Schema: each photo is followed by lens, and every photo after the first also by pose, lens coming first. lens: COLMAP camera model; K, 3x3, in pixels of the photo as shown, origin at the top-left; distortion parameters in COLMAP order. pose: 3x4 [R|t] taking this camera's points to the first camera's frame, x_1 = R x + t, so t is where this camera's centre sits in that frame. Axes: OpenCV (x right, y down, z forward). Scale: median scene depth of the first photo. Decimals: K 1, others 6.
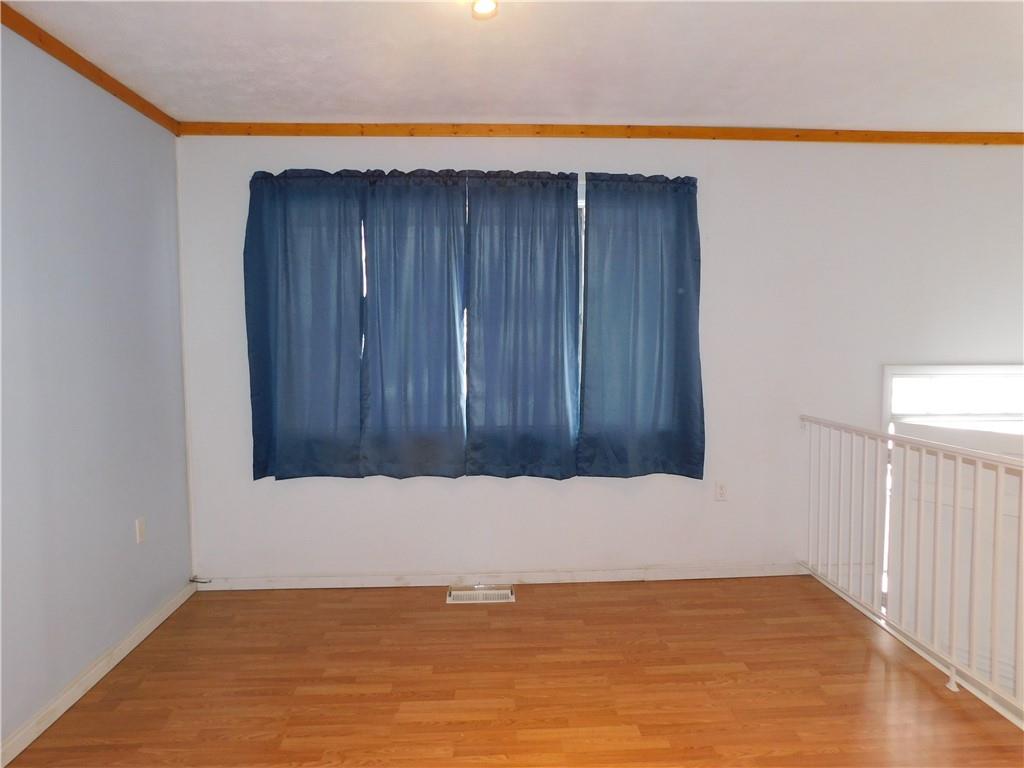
lens RADIAL K [[673.5, 0, 517.8], [0, 673.5, 381.9], [0, 0, 1]] dist [-0.077511, 0.058274]
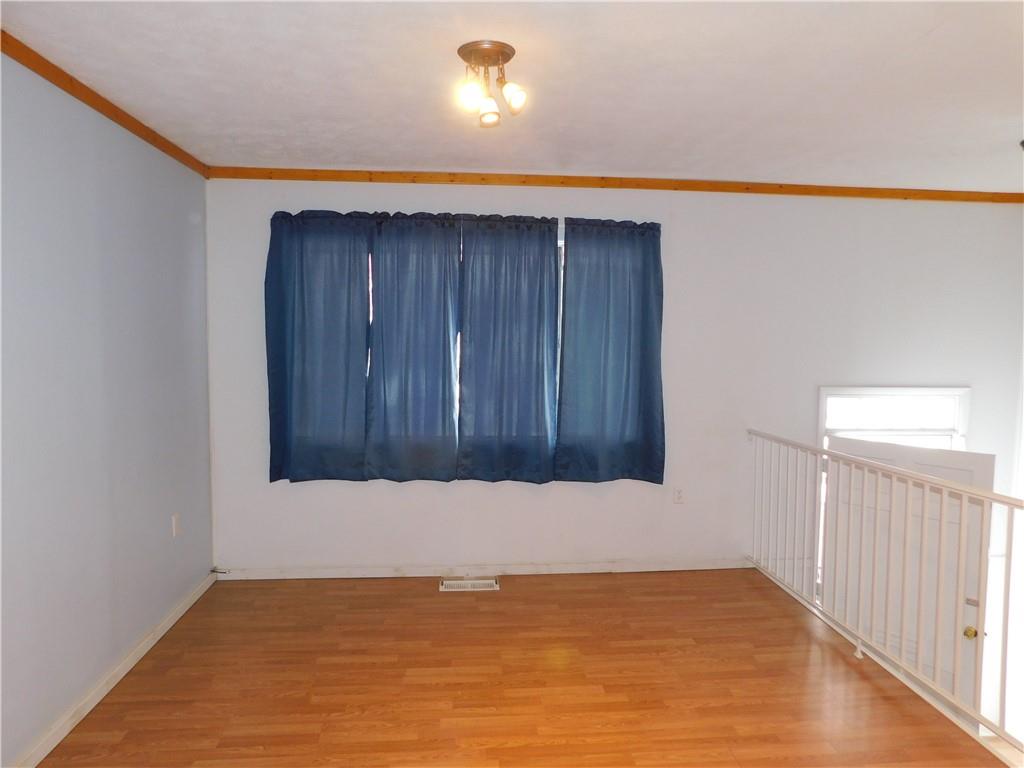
lens RADIAL K [[673.5, 0, 517.8], [0, 673.5, 381.9], [0, 0, 1]] dist [-0.077511, 0.058274]
pose [[0.999265, 0.012090, 0.036373, -0.018446], [-0.011936, 0.999919, -0.004445, -0.023851], [-0.036424, 0.004007, 0.999328, -0.153048]]
